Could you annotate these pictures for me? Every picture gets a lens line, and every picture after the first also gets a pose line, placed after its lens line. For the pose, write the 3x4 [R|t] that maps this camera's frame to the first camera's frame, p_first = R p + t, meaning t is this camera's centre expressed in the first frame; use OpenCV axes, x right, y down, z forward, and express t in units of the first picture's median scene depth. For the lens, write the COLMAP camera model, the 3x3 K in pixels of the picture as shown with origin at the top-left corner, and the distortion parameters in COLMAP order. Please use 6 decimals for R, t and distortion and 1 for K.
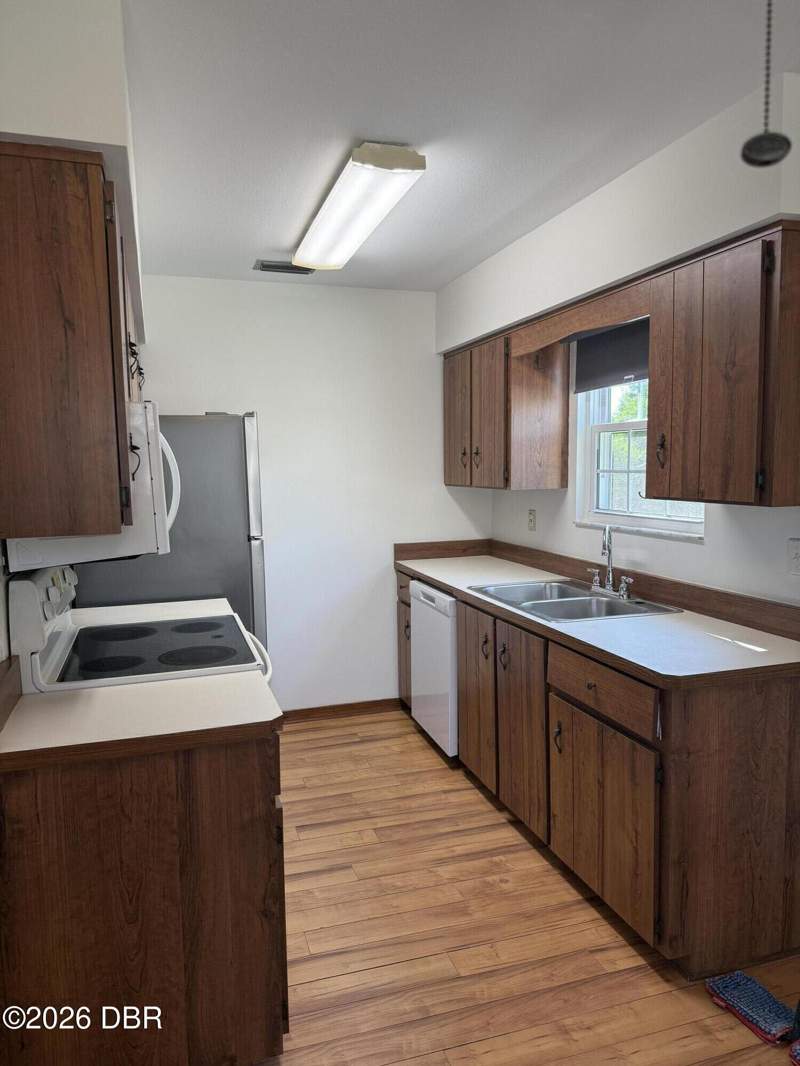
lens RADIAL K [[745.9, 0, 390.0], [0, 745.9, 541.7], [0, 0, 1]] dist [0.042143, -0.093777]
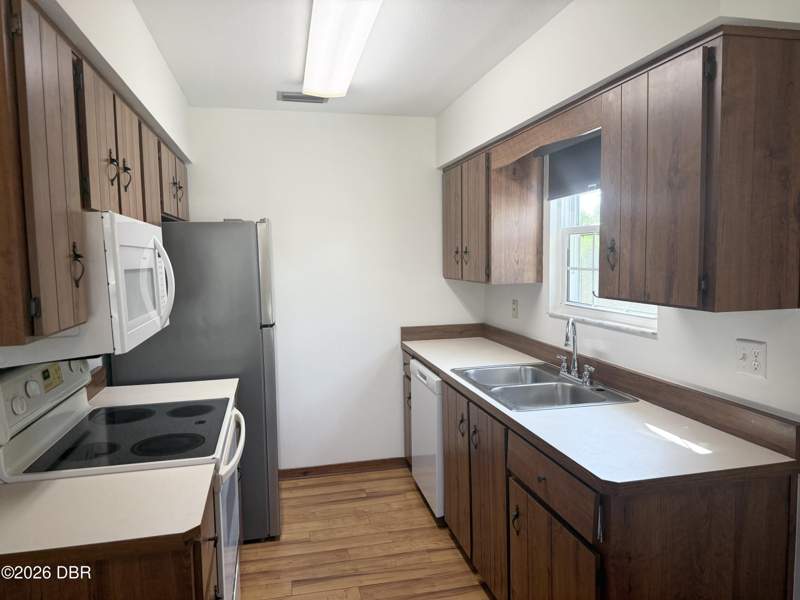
lens RADIAL K [[560.1, 0, 400.0], [0, 560.1, 300.0], [0, 0, 1]] dist [0.008648, -0.026668]
pose [[0.997052, 0.003625, -0.076644, 0.097635], [-0.005261, 0.999763, -0.021148, -0.029443], [0.076549, 0.021489, 0.996834, 0.146790]]
